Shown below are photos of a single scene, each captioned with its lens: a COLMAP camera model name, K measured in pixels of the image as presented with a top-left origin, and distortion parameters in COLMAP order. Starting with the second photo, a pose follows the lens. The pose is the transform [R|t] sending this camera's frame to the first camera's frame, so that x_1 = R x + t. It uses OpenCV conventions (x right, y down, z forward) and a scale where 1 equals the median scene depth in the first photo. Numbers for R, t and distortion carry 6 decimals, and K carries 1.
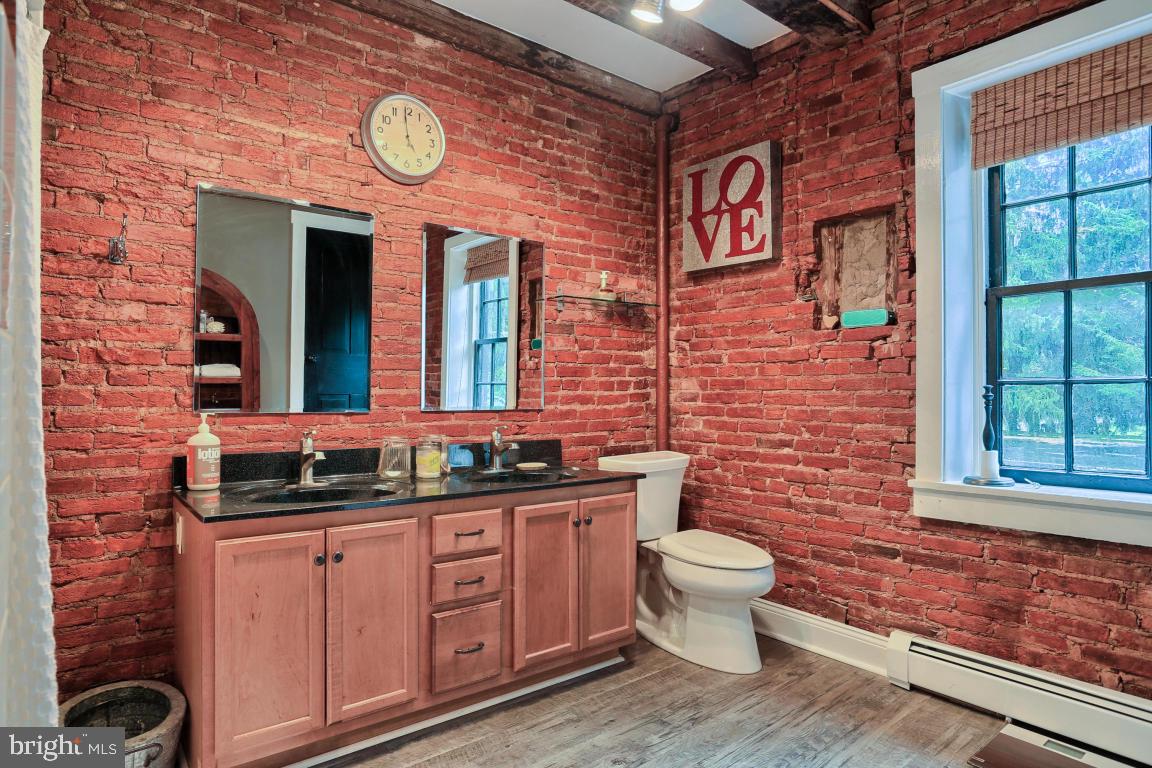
lens RADIAL K [[663.4, 0, 575.1], [0, 663.4, 394.4], [0, 0, 1]] dist [-0.003334, 0.002154]
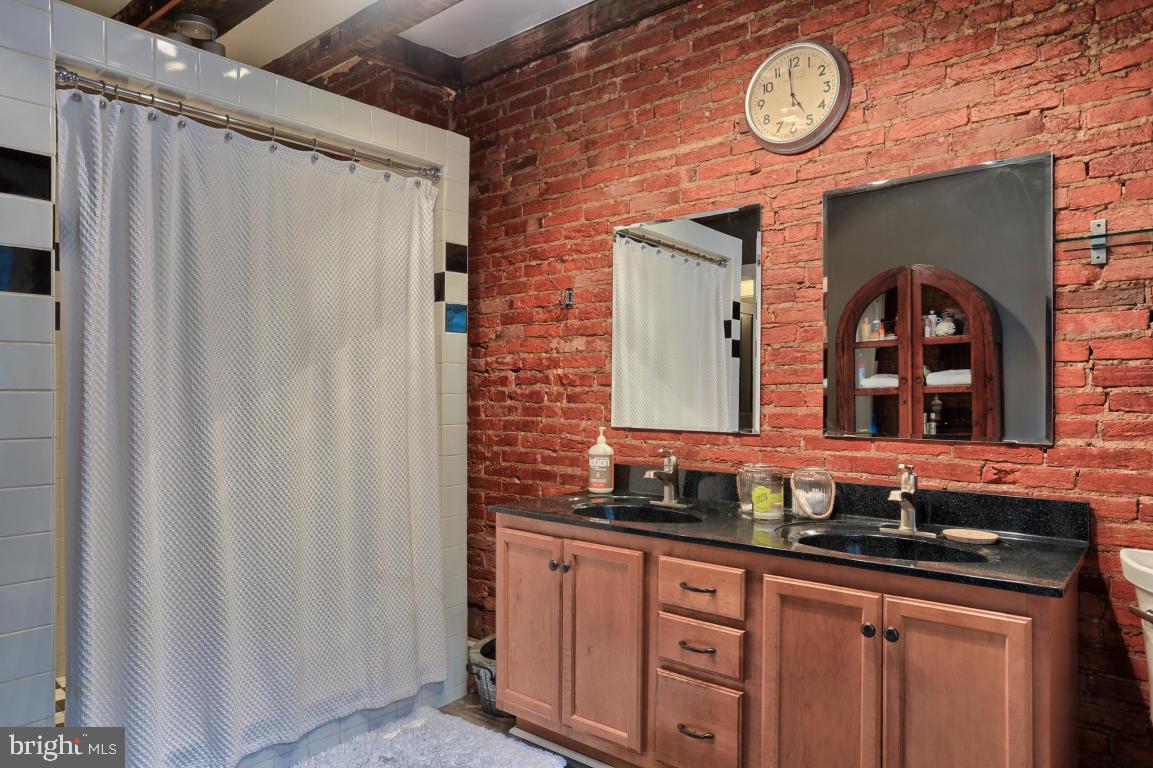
lens RADIAL K [[790.9, 0, 576.5], [0, 790.9, 384.0], [0, 0, 1]] dist [0.013107, 0.000730]
pose [[0.189397, -0.012448, -0.981822, 0.724191], [-0.003854, 0.999903, -0.013421, -0.025550], [0.981893, 0.006325, 0.189331, 0.632544]]
